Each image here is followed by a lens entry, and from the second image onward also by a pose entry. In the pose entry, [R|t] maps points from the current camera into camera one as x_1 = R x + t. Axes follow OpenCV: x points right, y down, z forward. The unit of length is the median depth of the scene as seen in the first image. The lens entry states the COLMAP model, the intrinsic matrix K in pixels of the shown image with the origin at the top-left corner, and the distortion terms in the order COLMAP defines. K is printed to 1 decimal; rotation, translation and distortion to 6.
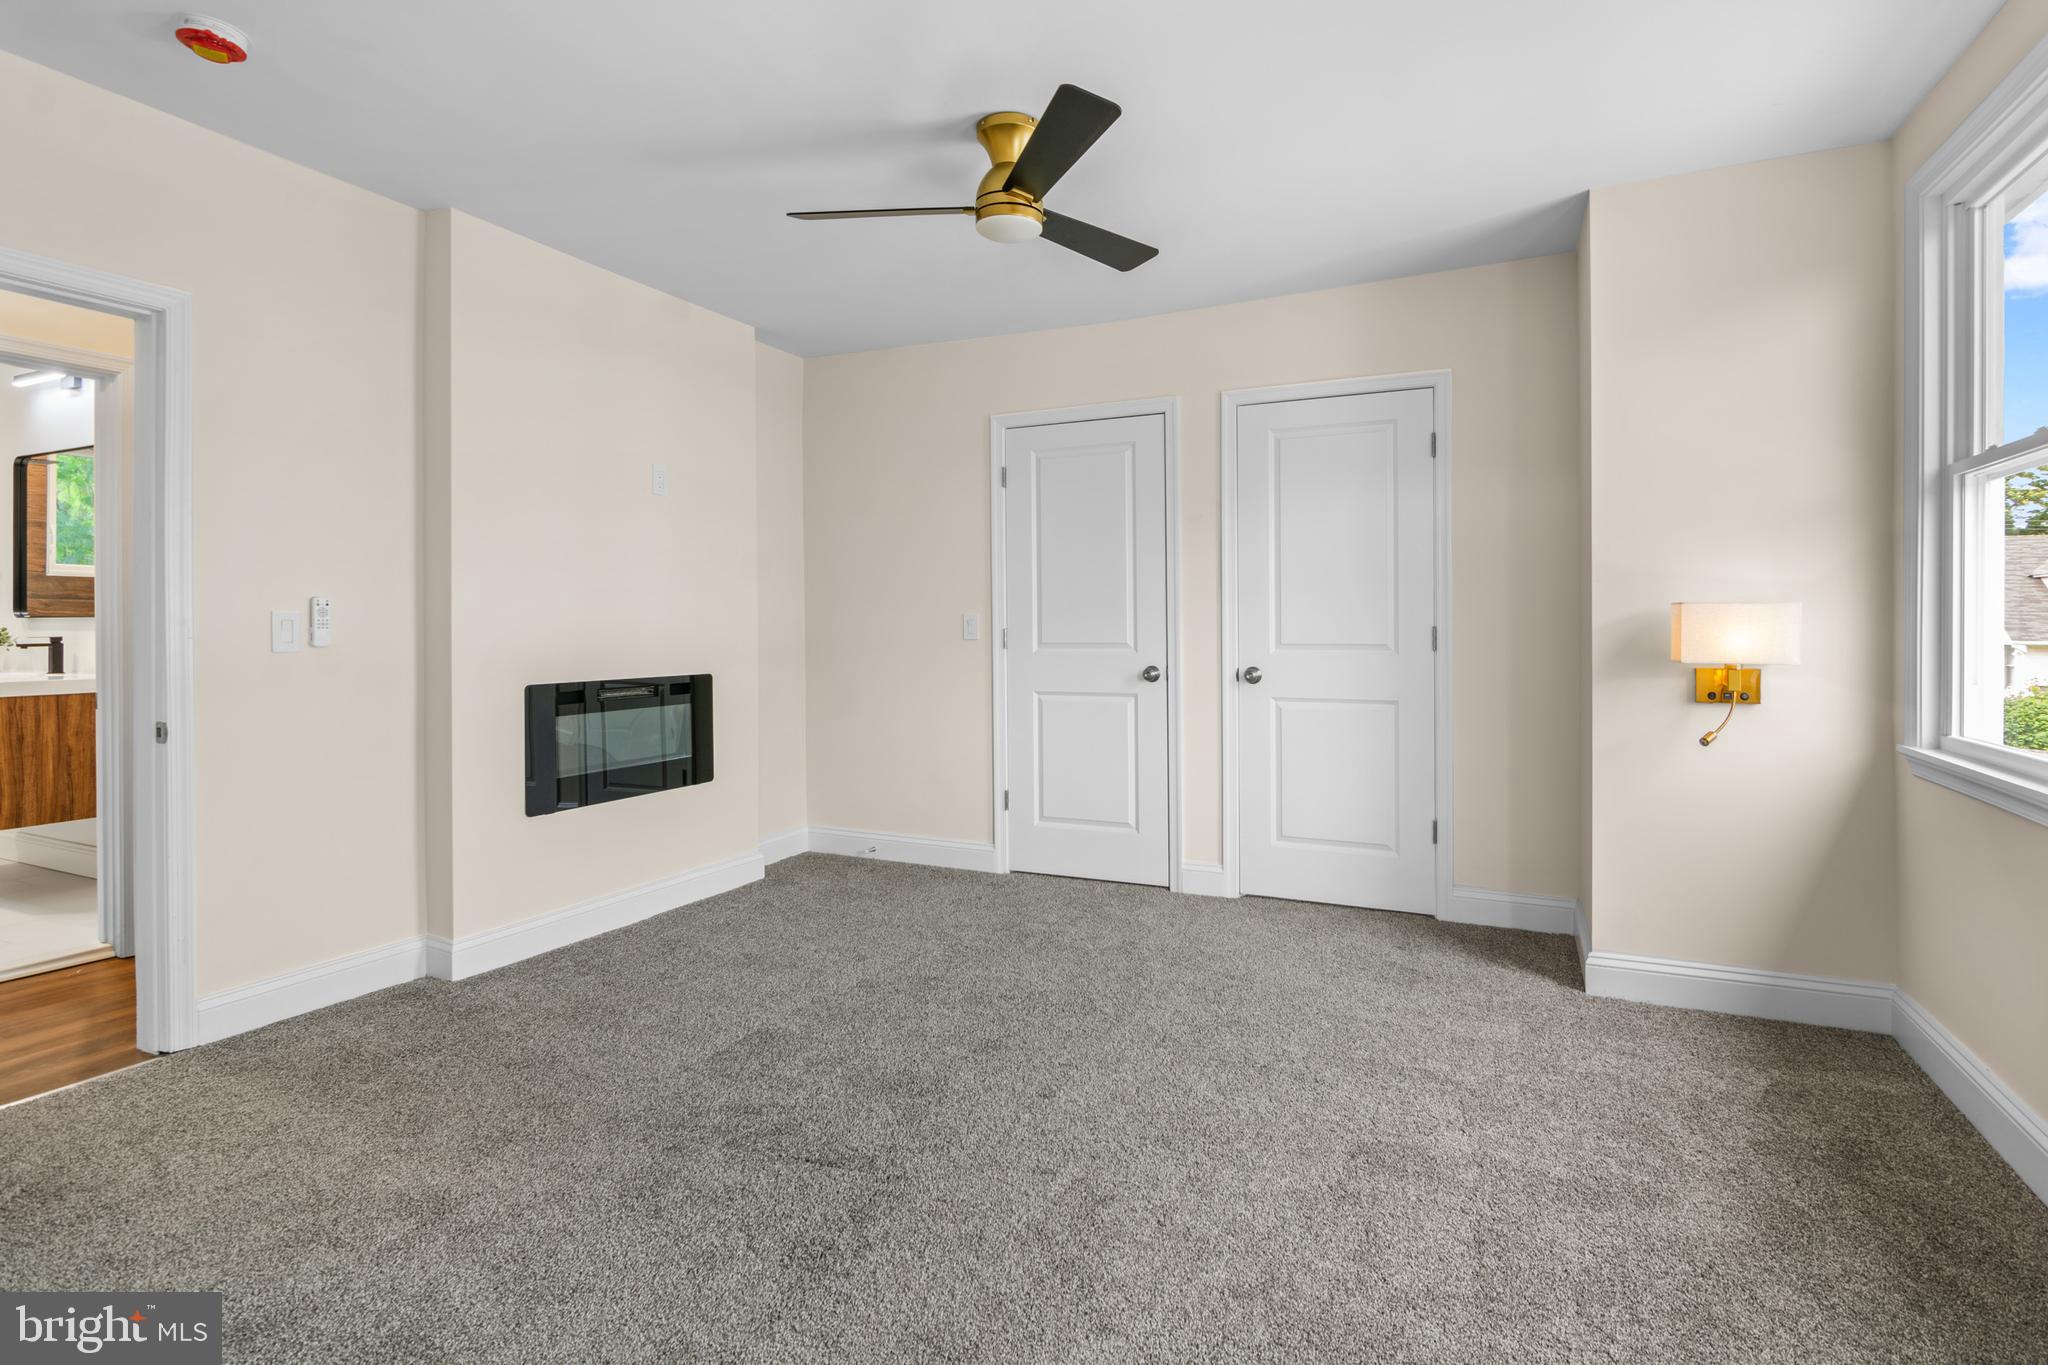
lens RADIAL K [[1025.3, 0, 1028.5], [0, 1025.3, 629.0], [0, 0, 1]] dist [-0.006595, -0.001806]
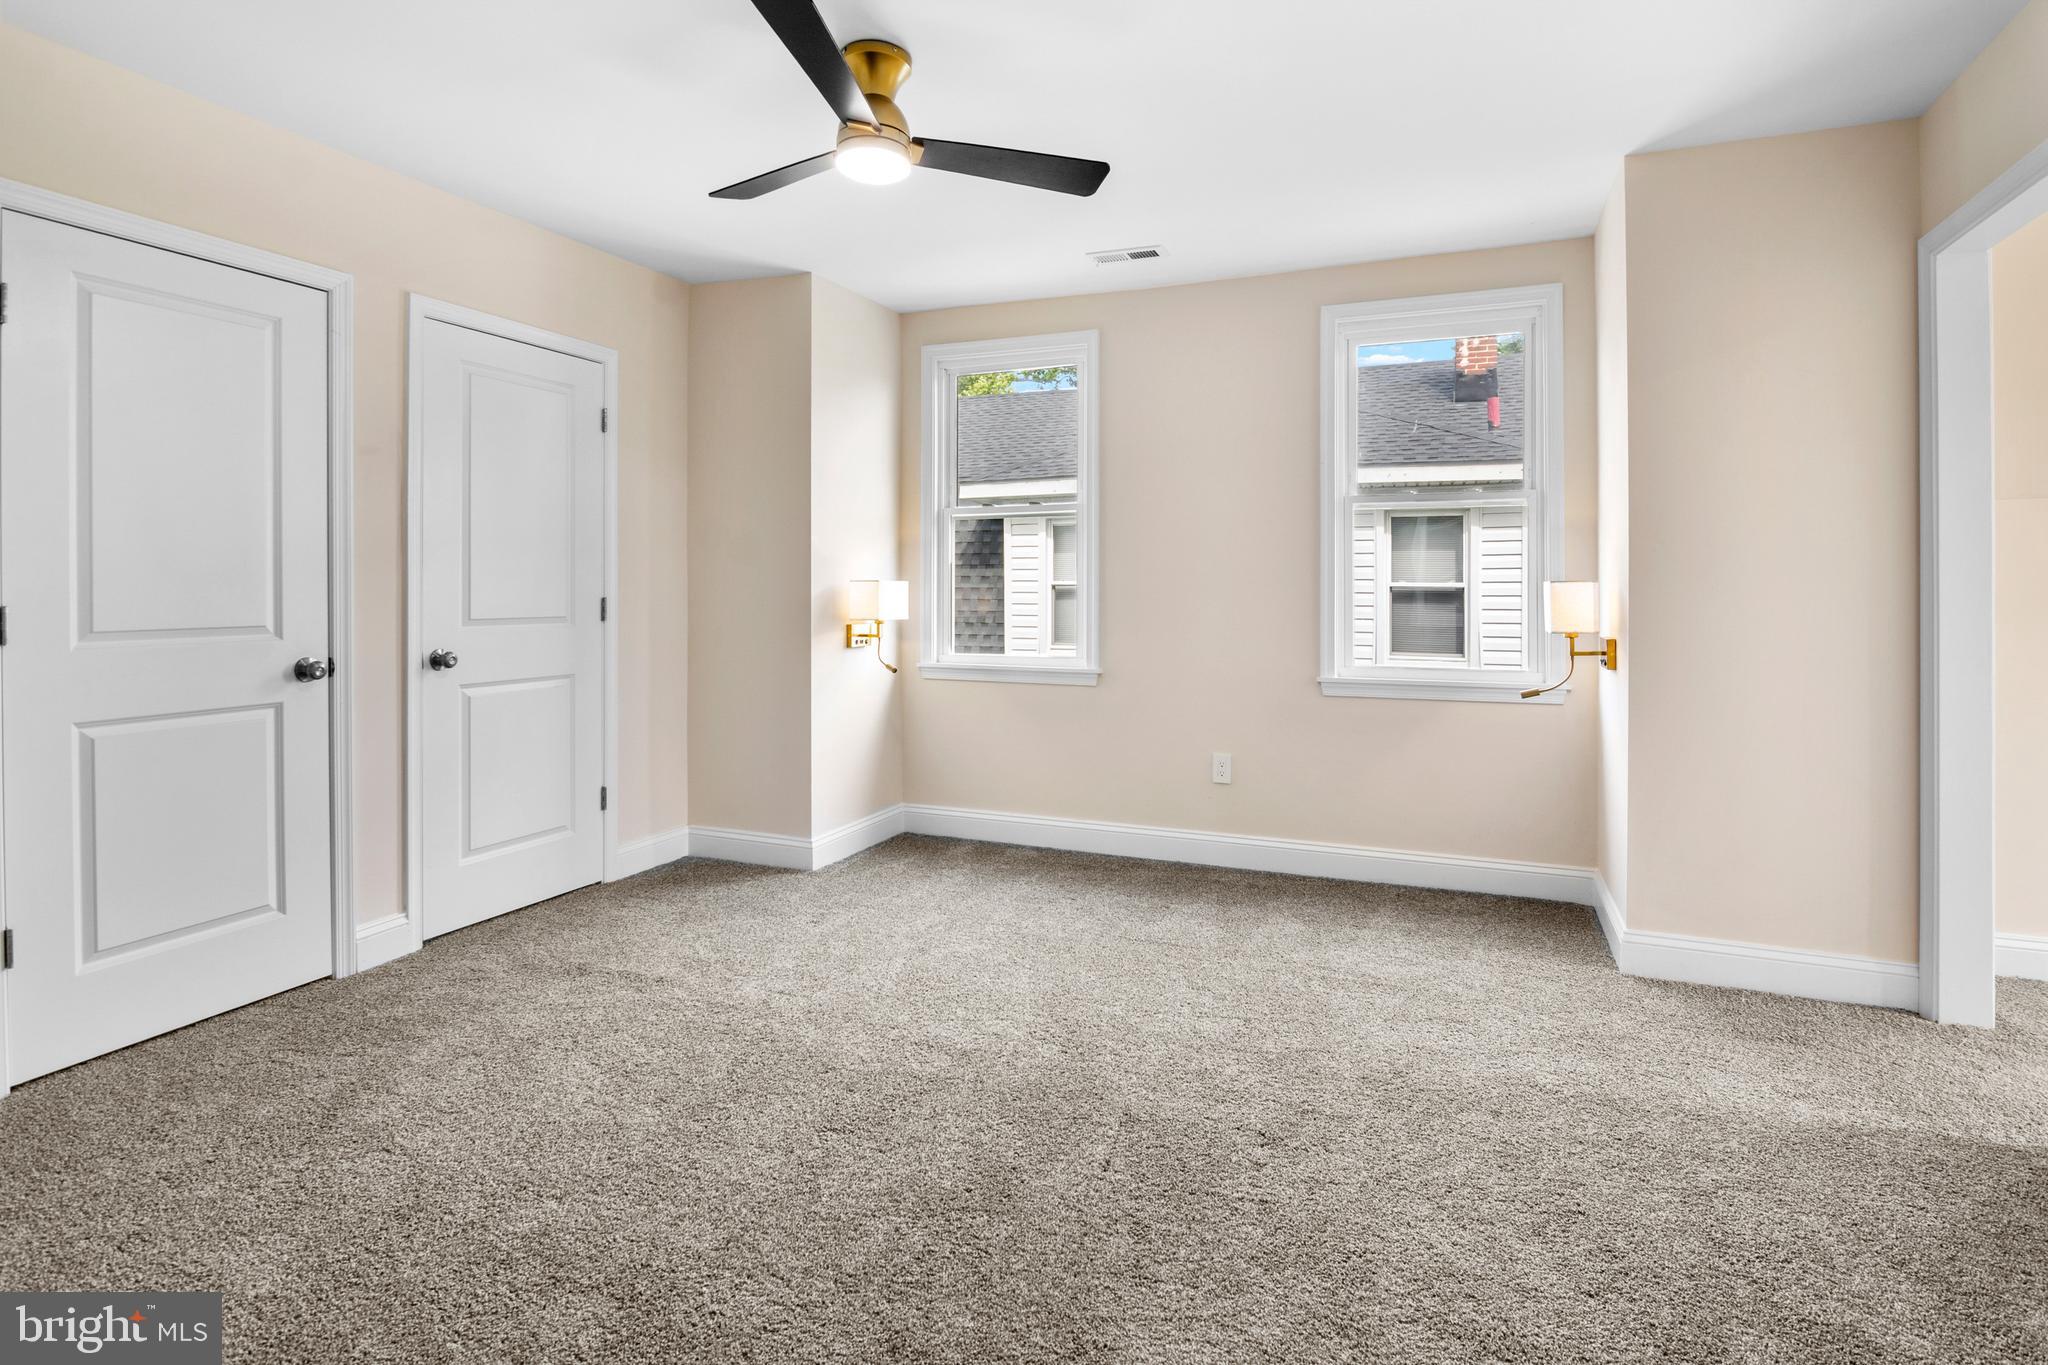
lens RADIAL K [[1040.6, 0, 1022.4], [0, 1040.6, 589.6], [0, 0, 1]] dist [0.000738, -0.000227]
pose [[-0.047416, 0.002625, 0.998872, -0.609953], [0.010688, 0.999941, -0.002121, -0.003300], [-0.998818, 0.010575, -0.047442, 0.580825]]
